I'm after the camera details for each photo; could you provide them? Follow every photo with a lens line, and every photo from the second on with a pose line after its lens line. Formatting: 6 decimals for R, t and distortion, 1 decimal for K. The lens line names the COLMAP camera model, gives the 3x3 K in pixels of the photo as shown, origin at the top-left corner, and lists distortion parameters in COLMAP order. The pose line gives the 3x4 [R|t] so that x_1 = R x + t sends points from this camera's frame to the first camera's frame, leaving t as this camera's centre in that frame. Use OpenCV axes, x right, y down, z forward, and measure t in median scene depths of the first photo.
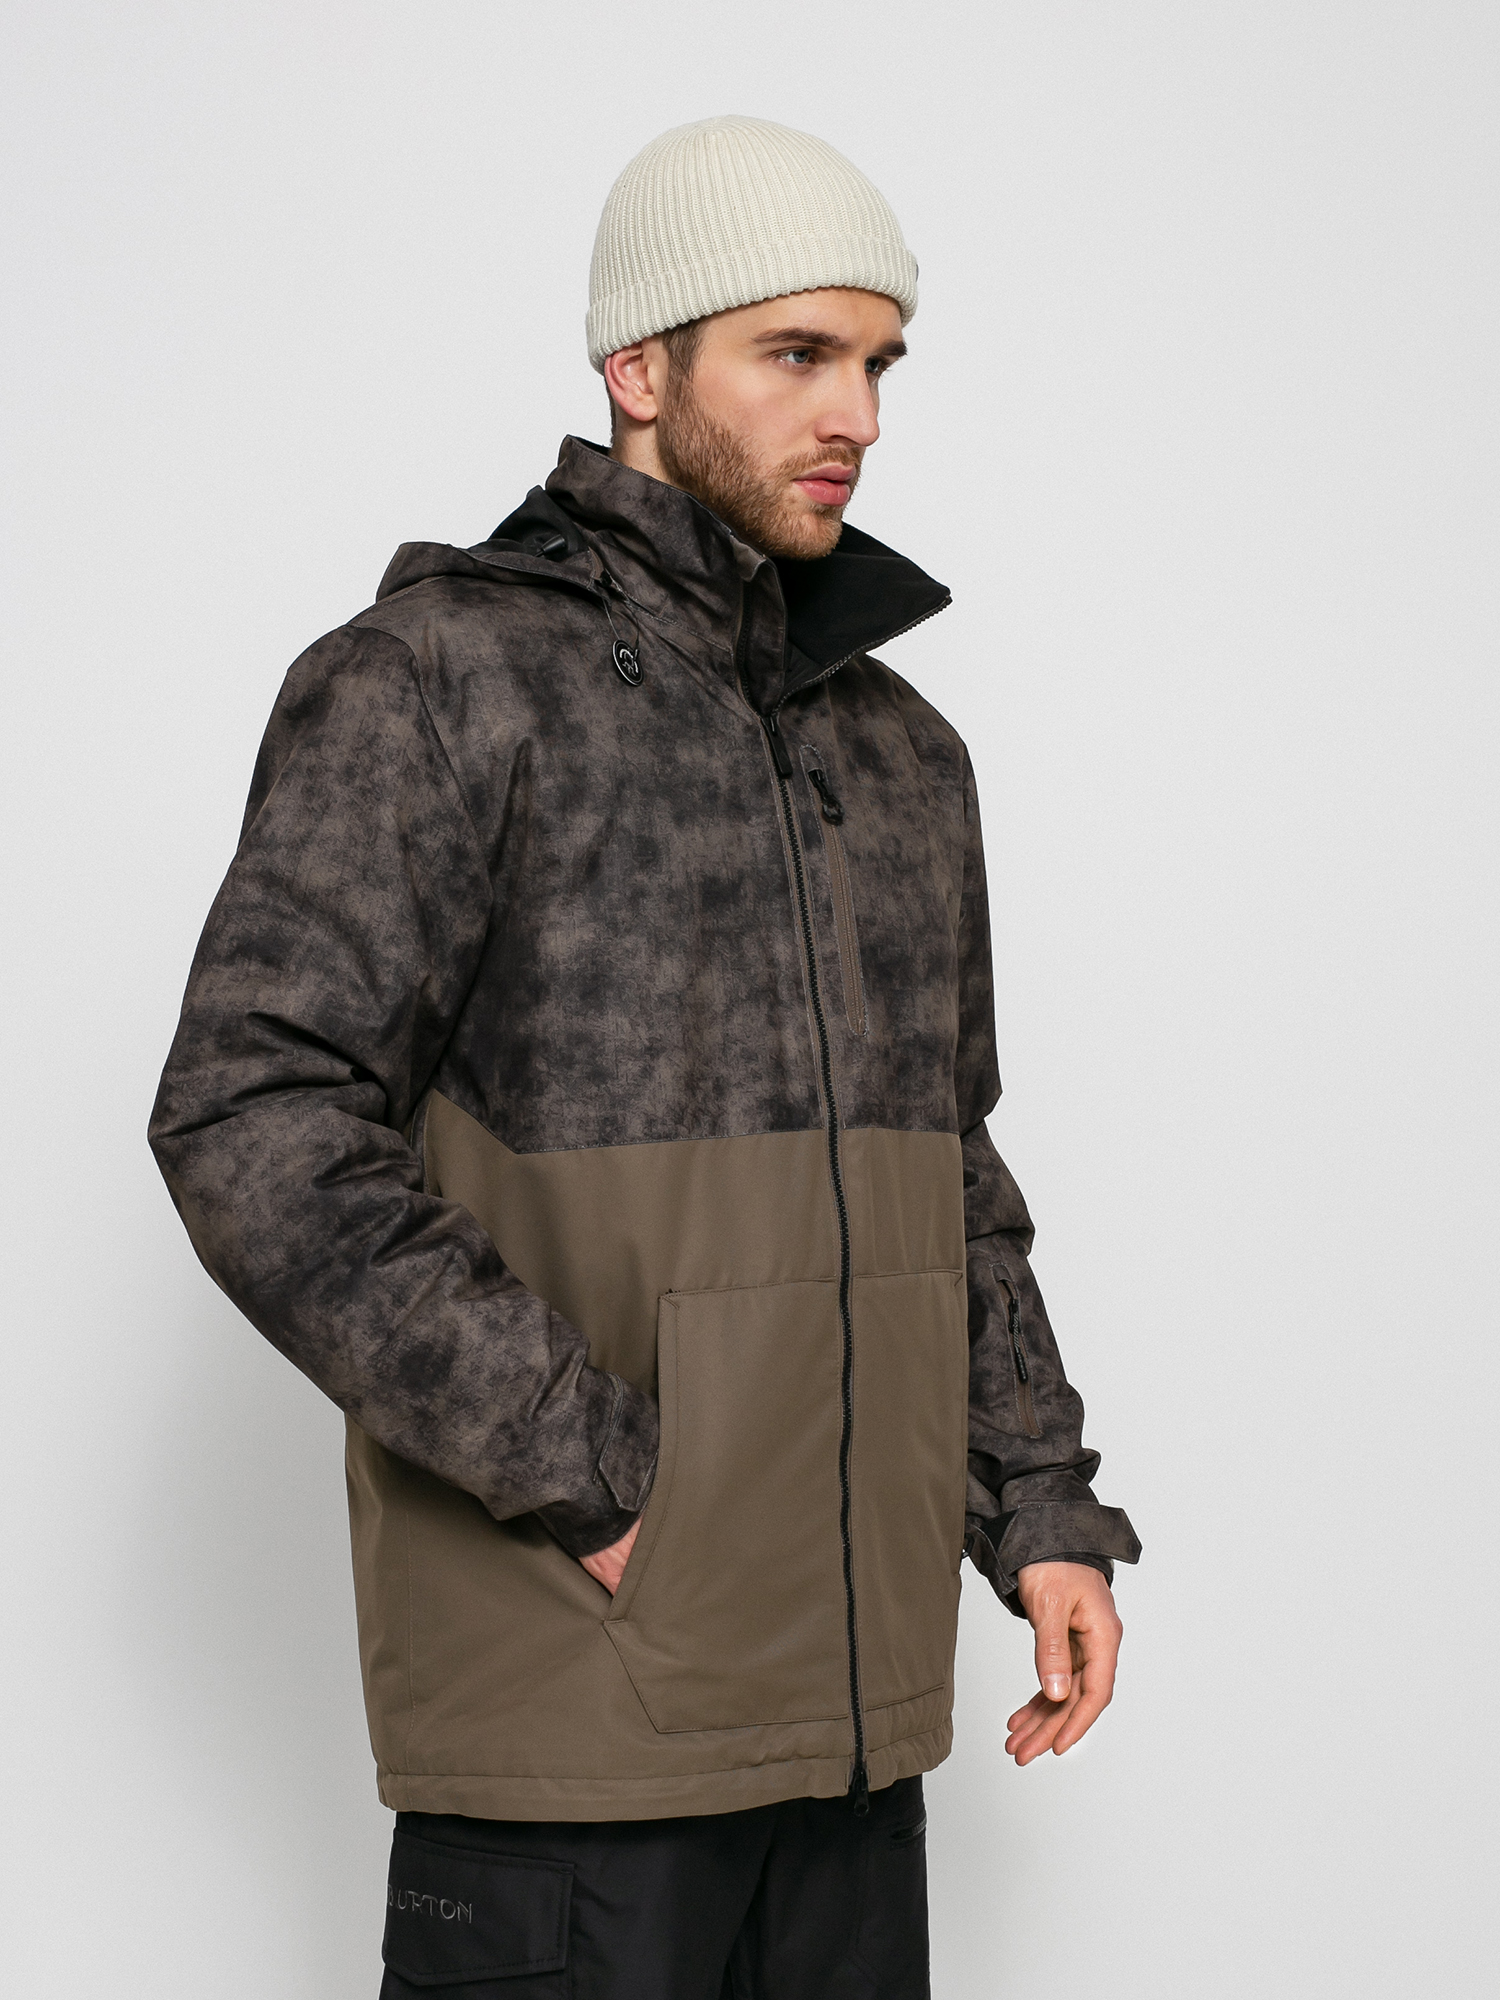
lens RADIAL K [[3158.1, 0, 750.0], [0, 3158.1, 1000.0], [0, 0, 1]] dist [-0.021131, -0.065060]
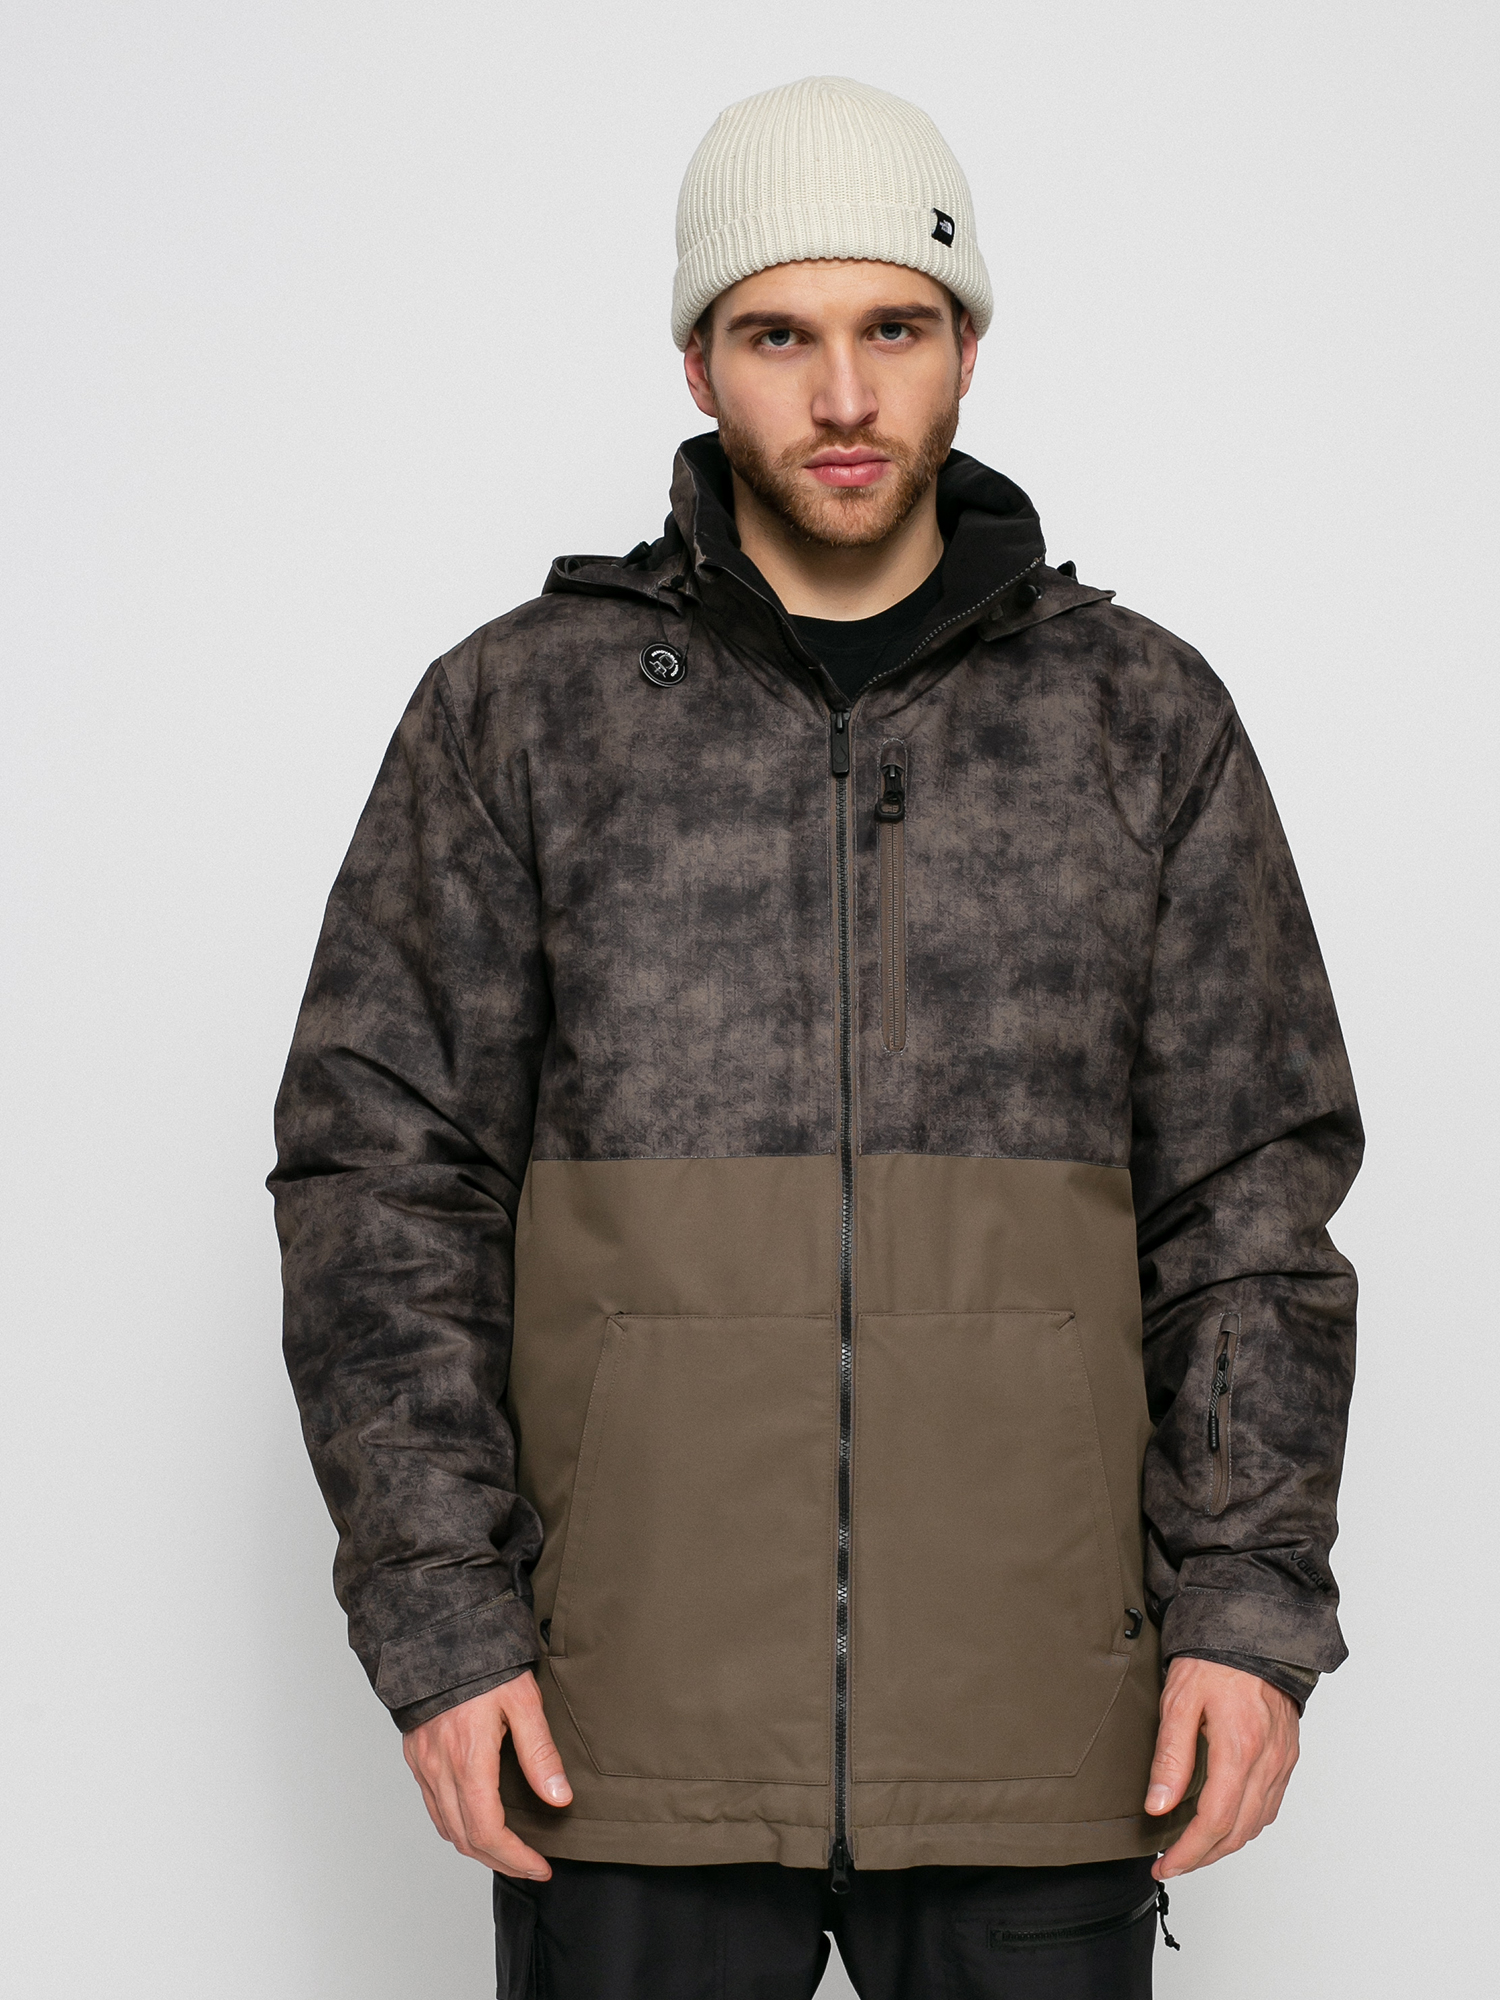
lens RADIAL K [[3158.1, 0, 750.0], [0, 3158.1, 1000.0], [0, 0, 1]] dist [-0.021131, -0.065060]
pose [[0.730939, 0.004504, -0.682428, 0.639845], [0.008059, 0.999852, 0.015231, -0.018789], [0.682395, -0.016633, 0.730794, 0.303206]]
